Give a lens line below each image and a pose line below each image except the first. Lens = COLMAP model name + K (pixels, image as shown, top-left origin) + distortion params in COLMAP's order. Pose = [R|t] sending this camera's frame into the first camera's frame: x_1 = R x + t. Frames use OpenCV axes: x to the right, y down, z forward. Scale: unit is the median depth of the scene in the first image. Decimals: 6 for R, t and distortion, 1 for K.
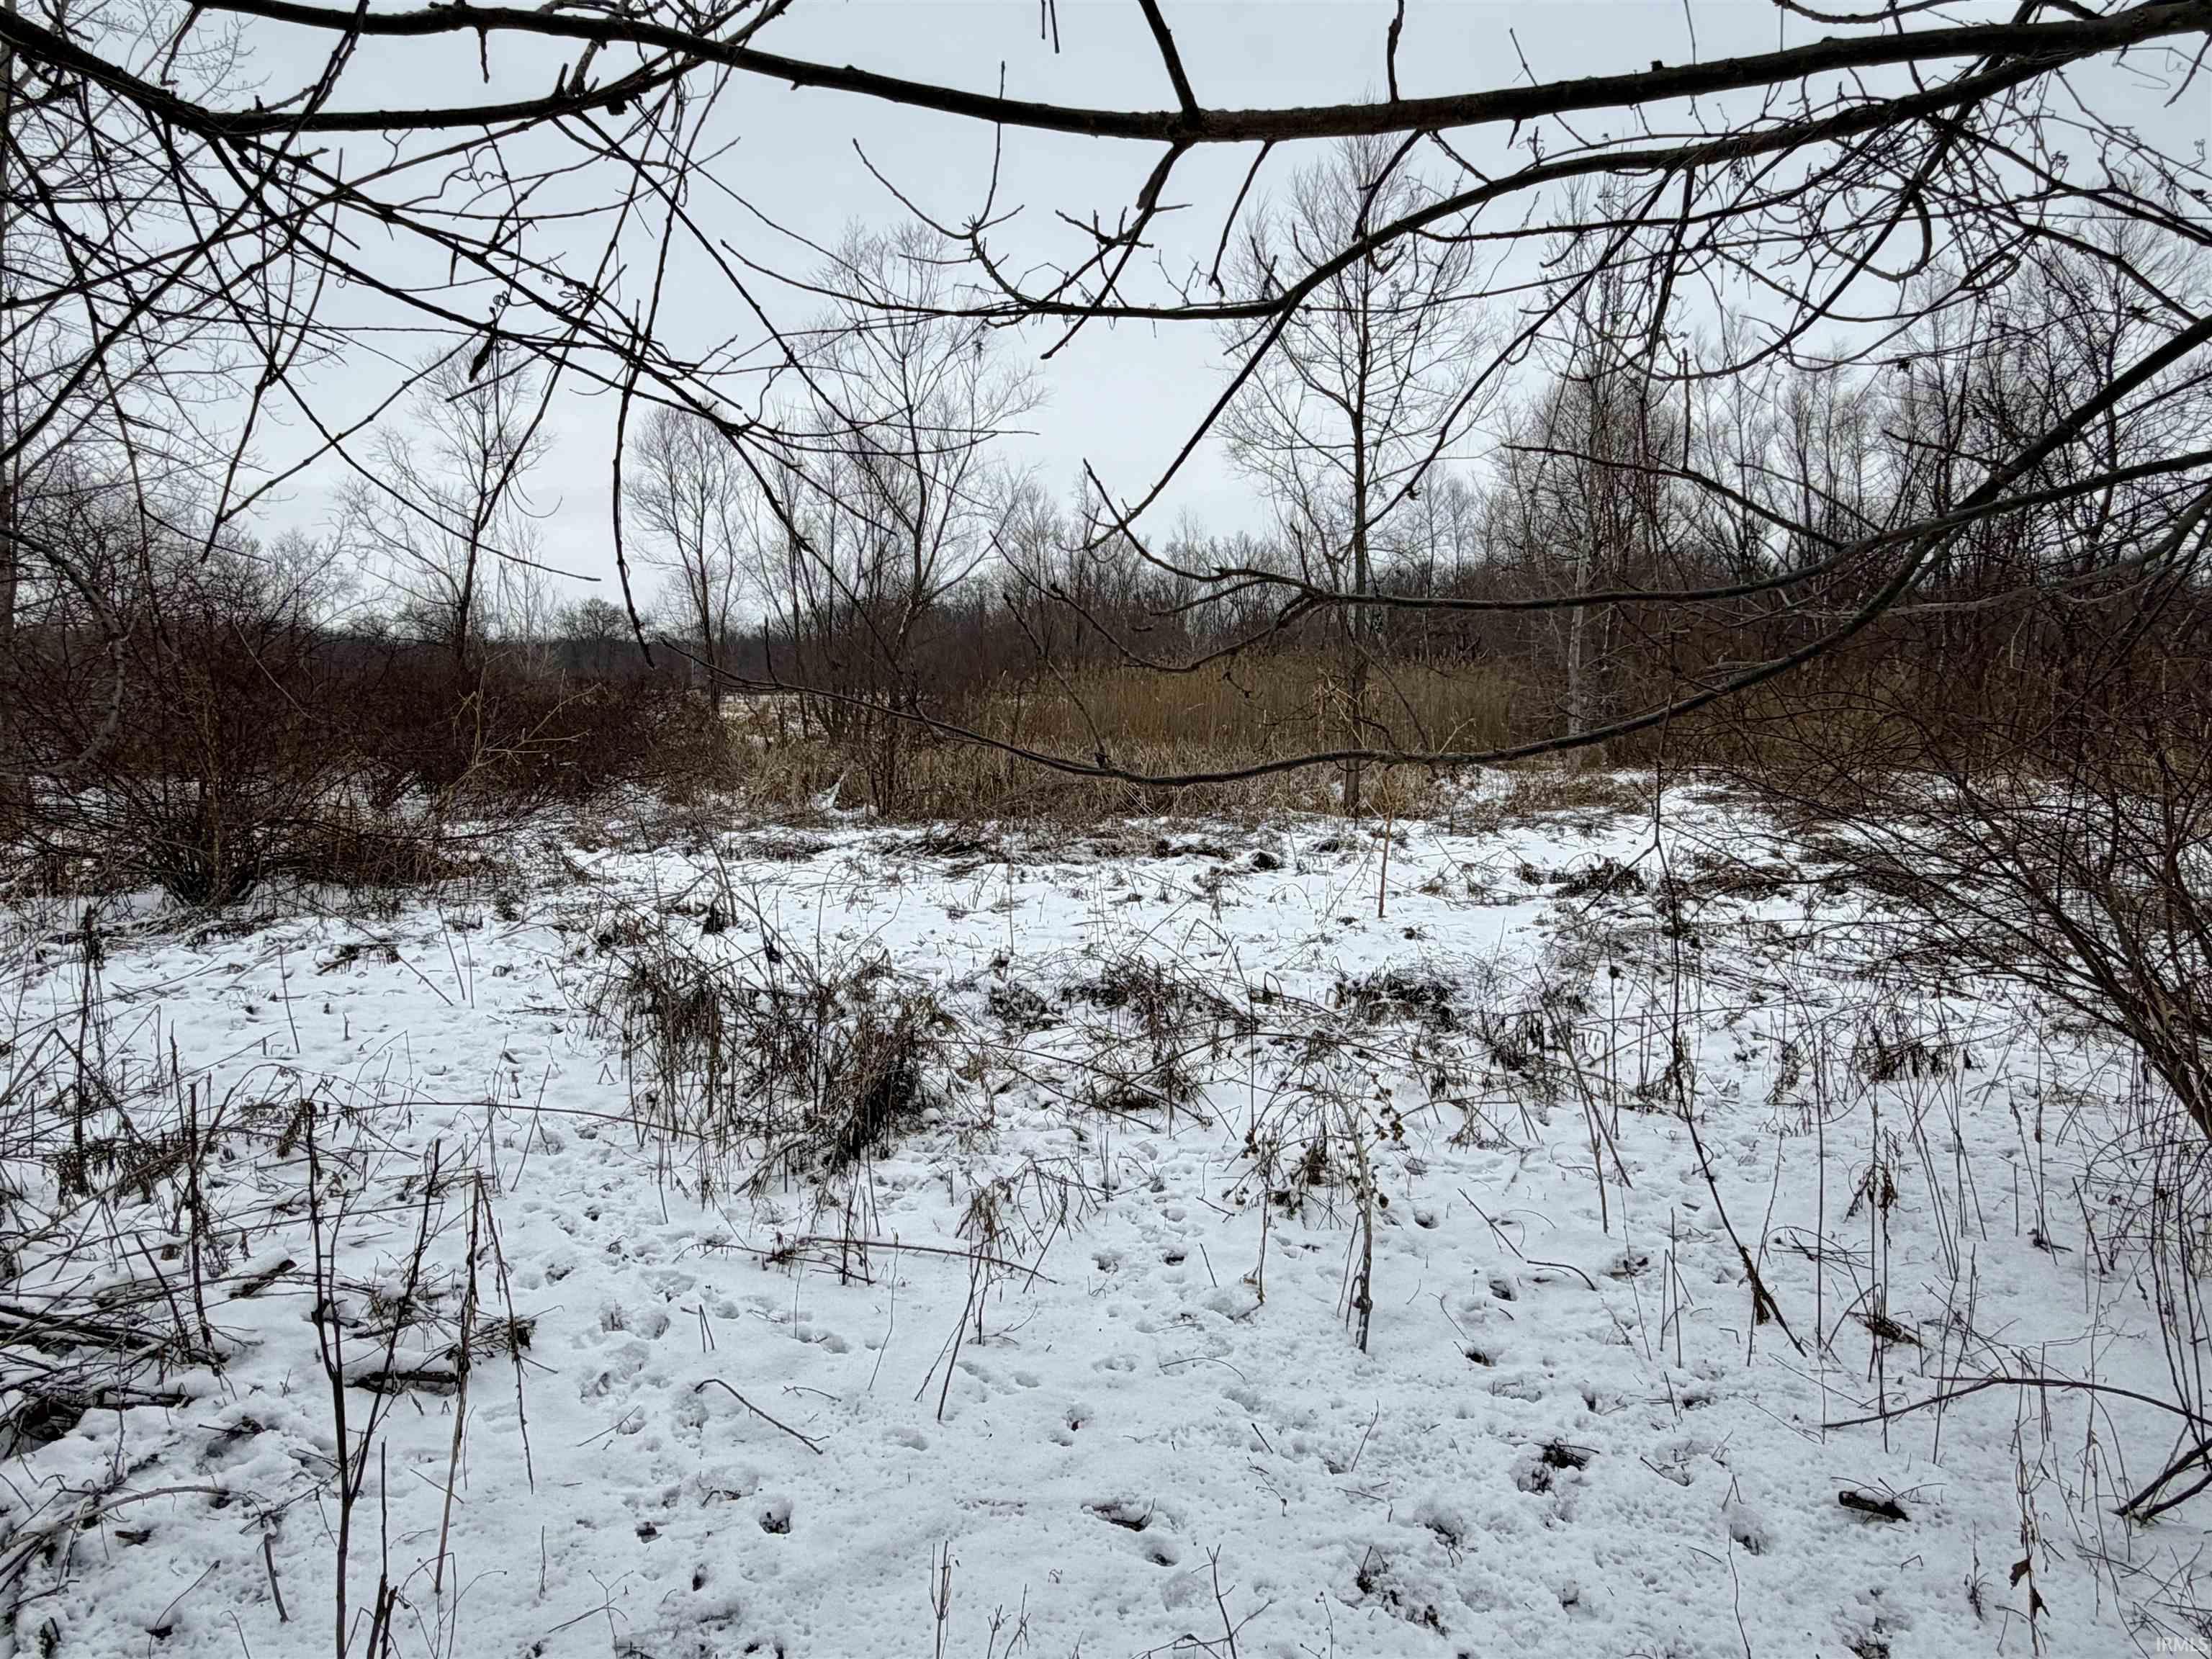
lens RADIAL K [[1410.2, 0, 1102.1], [0, 1410.2, 840.3], [0, 0, 1]] dist [-0.004202, 0.002532]
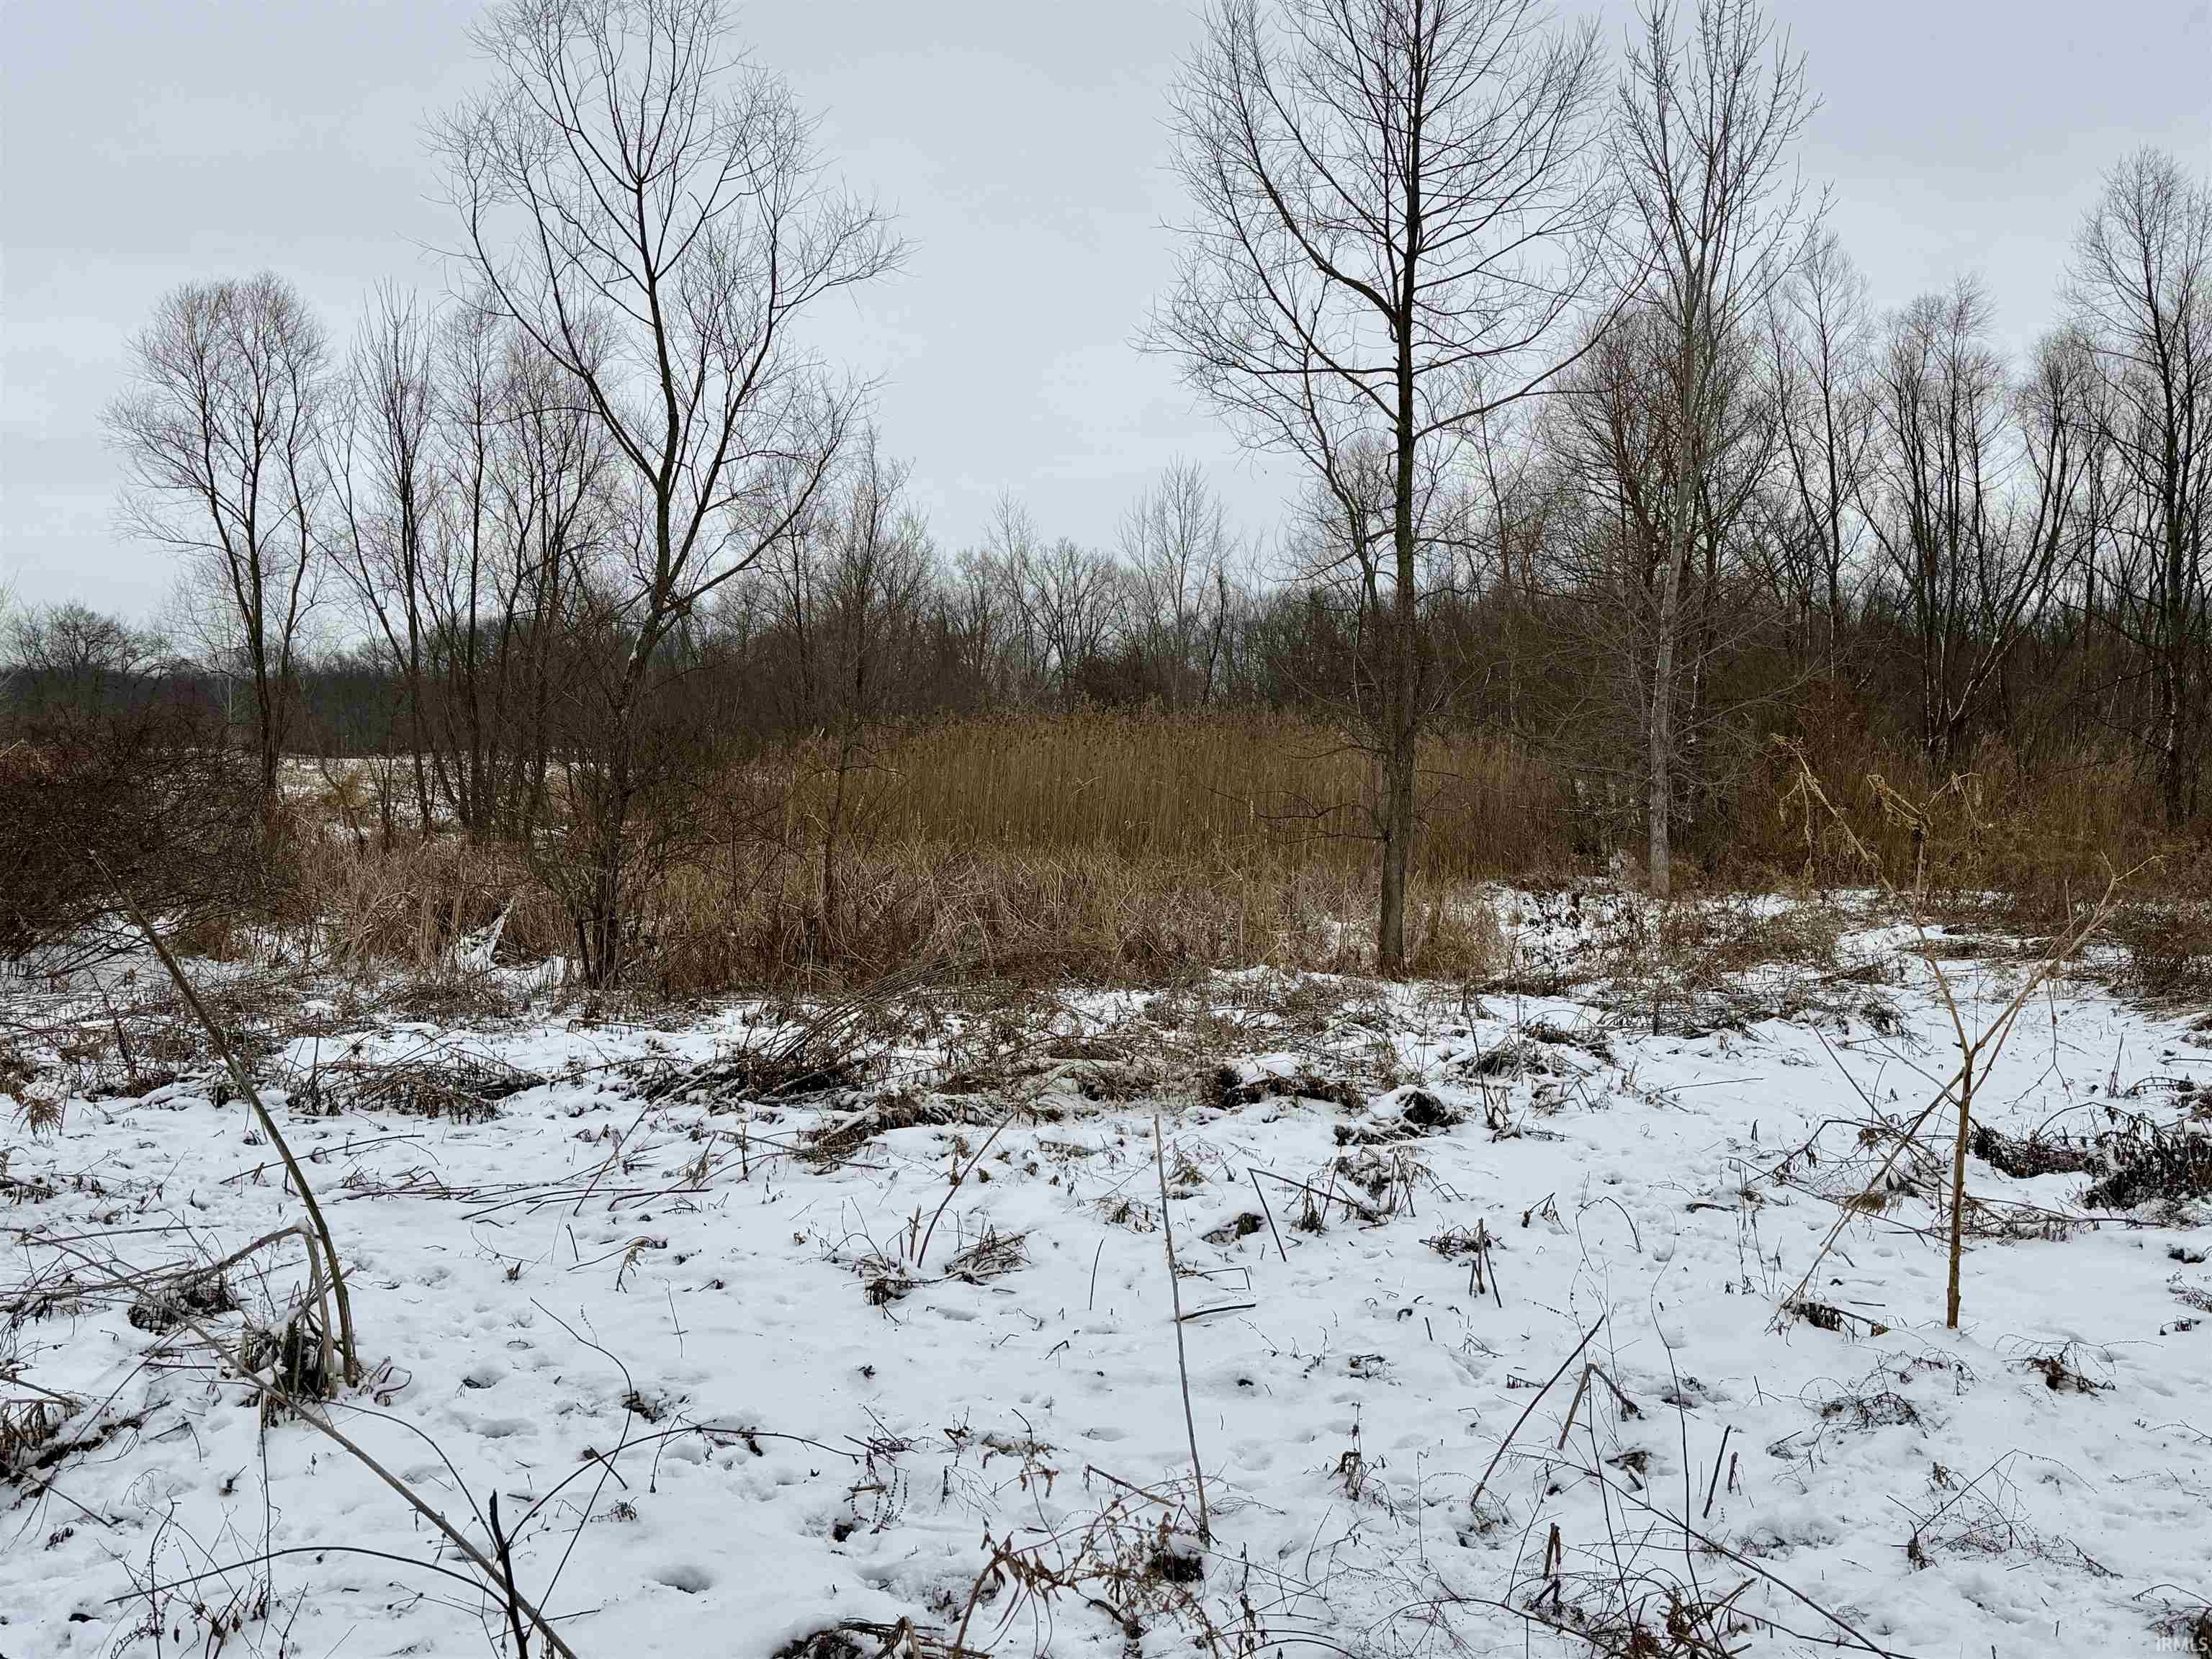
lens RADIAL K [[1990.1, 0, 1112.8], [0, 1990.1, 821.5], [0, 0, 1]] dist [0.068579, -0.013971]
pose [[0.991114, 0.011453, 0.132524, -0.055170], [-0.001427, 0.997144, -0.075504, -0.020527], [-0.133011, 0.074644, 0.988300, 0.180123]]
